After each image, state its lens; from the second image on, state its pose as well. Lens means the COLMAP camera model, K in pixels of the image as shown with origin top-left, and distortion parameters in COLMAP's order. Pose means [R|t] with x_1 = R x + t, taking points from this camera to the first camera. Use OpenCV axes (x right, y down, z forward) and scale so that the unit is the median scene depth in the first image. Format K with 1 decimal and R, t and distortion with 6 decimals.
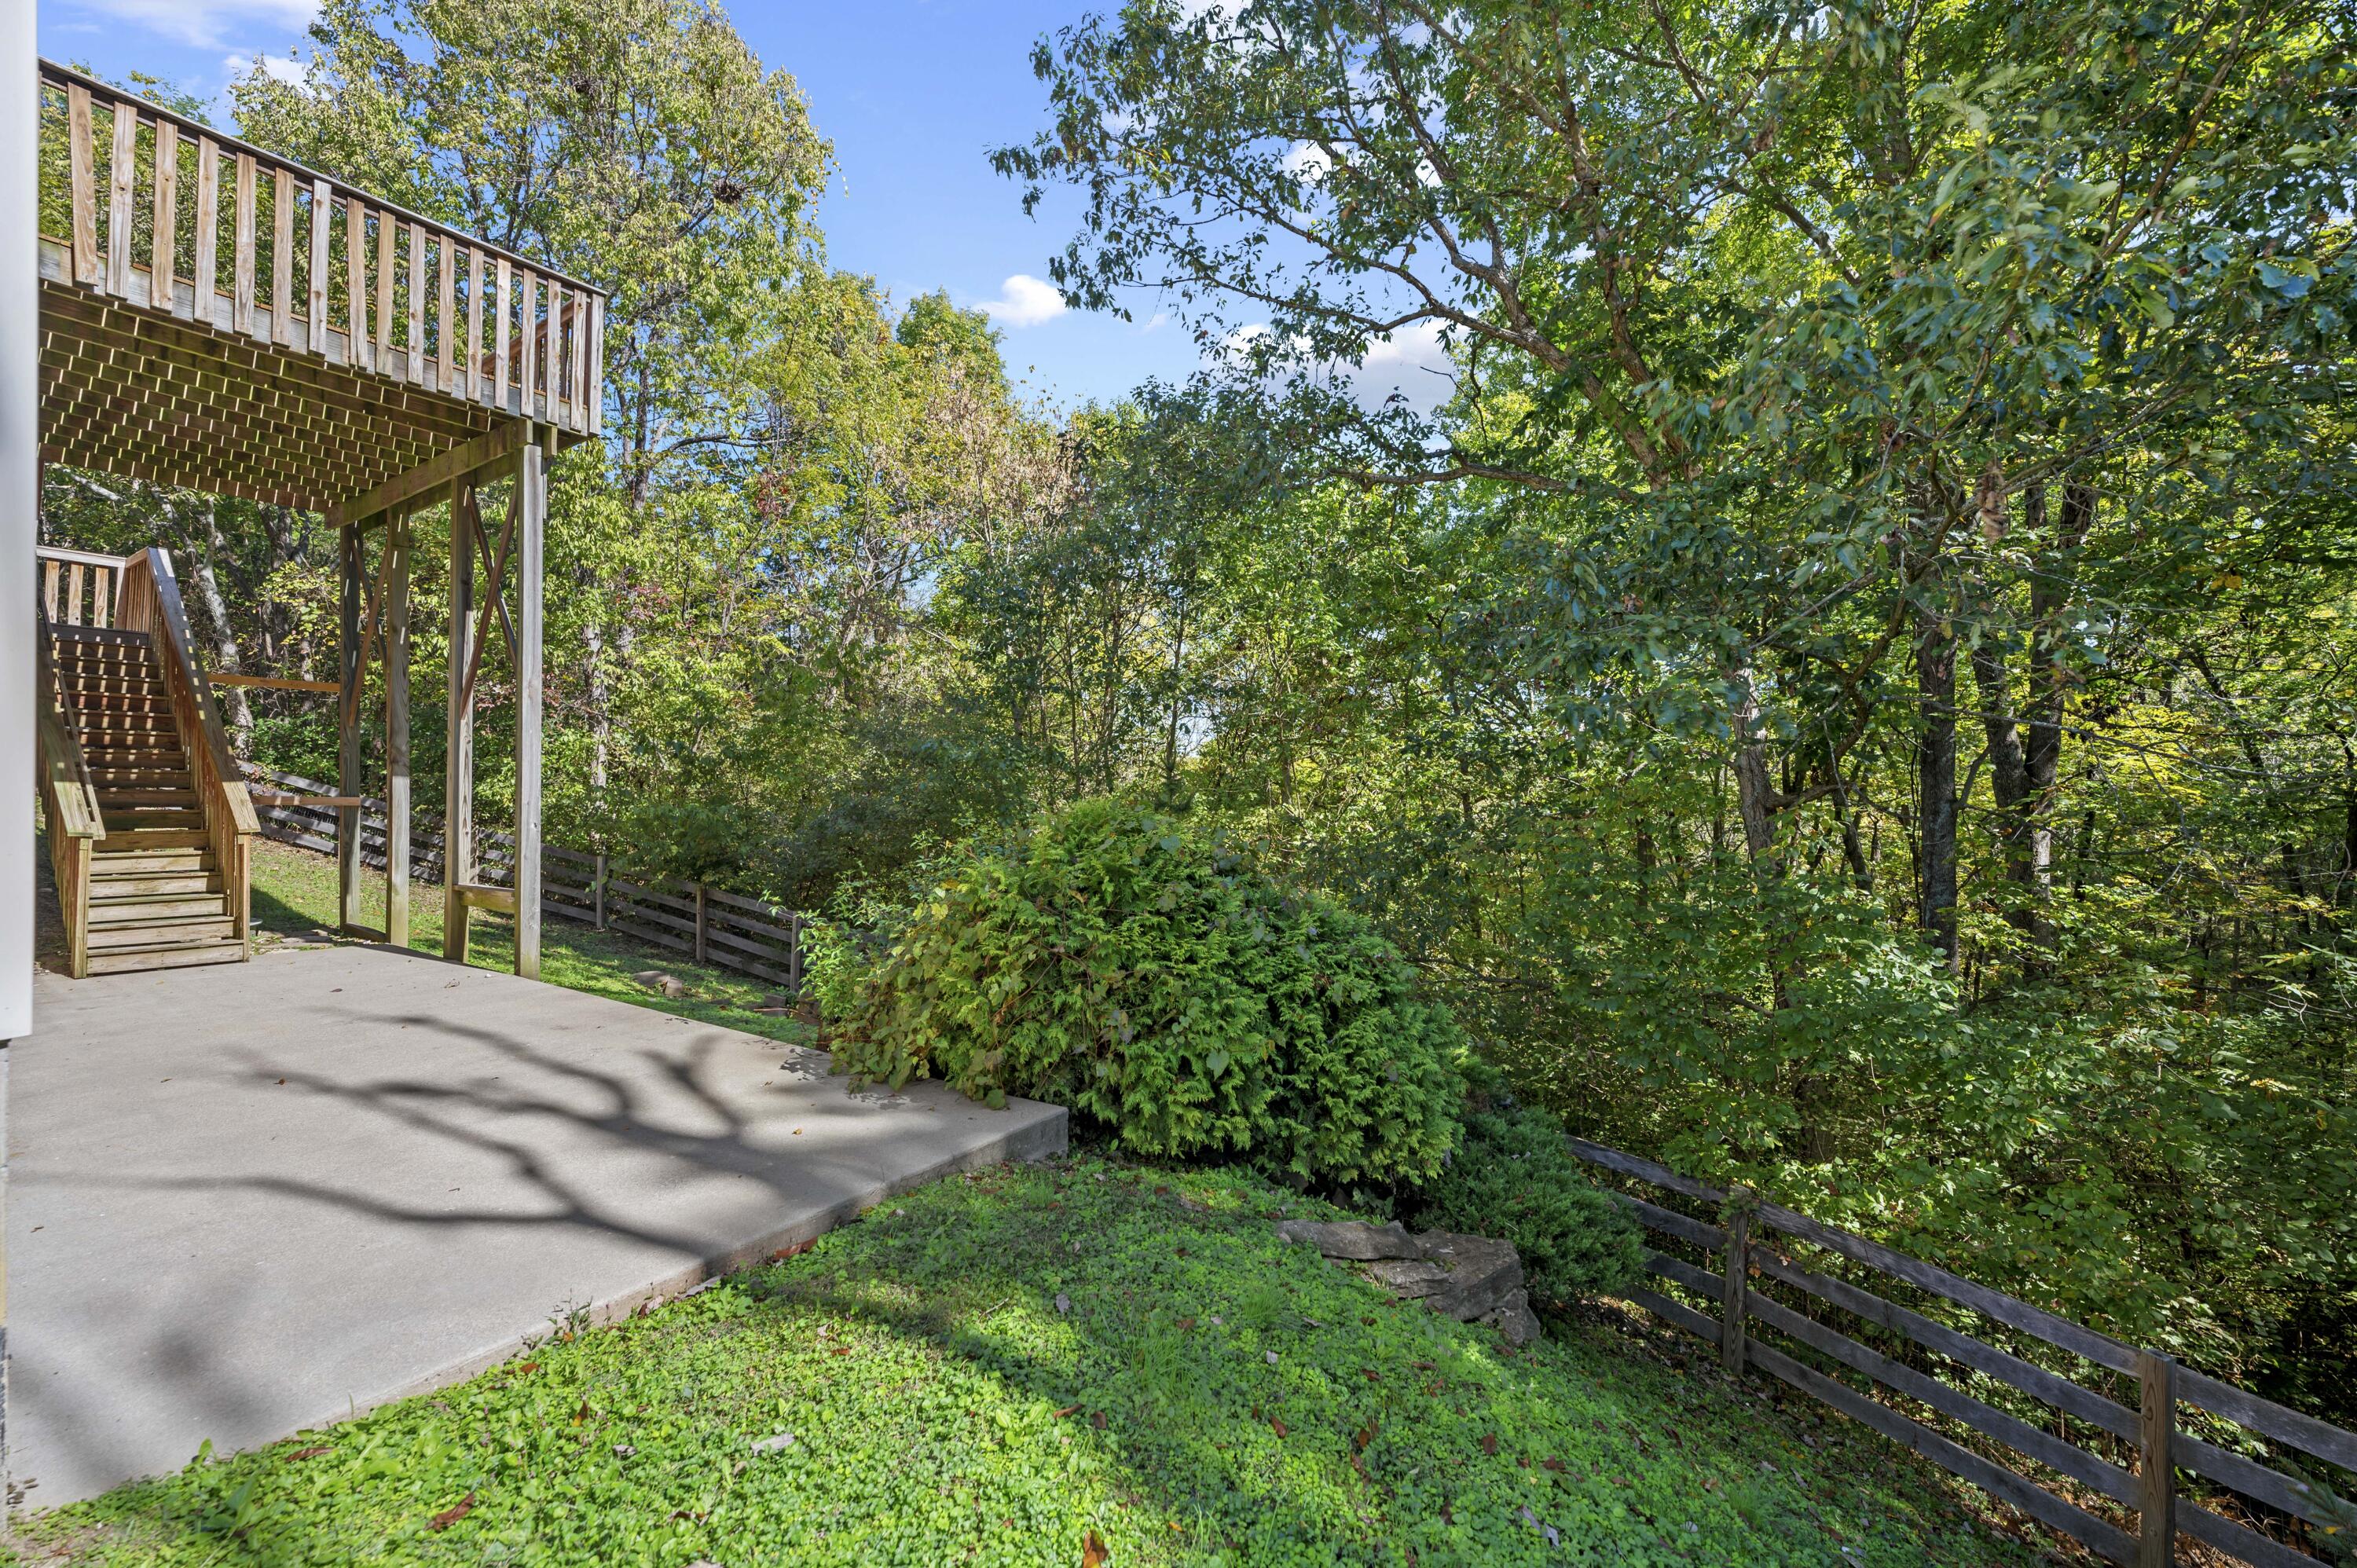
lens RADIAL K [[941.9, 0, 1179.7], [0, 941.9, 778.8], [0, 0, 1]] dist [-0.000347, 0.000127]
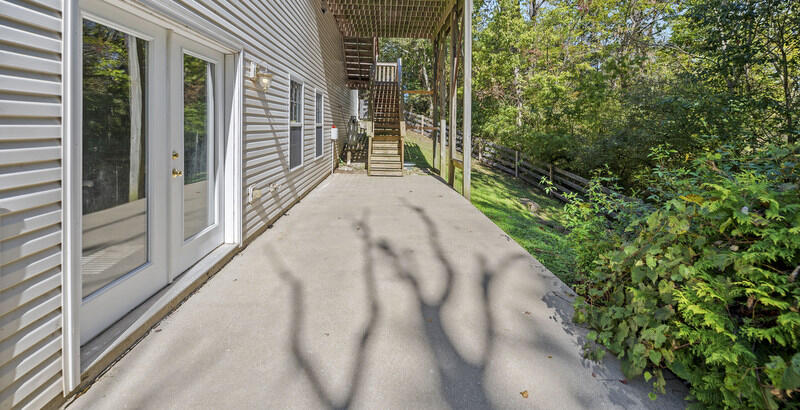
lens RADIAL K [[311.8, 0, 411.4], [0, 311.8, 128.7], [0, 0, 1]] dist [-0.000189, 0.000006]
pose [[0.580532, 0.000829, -0.814237, -0.073017], [0.003469, 0.999988, 0.003492, 0.018017], [0.814230, -0.004852, 0.580522, 0.281520]]
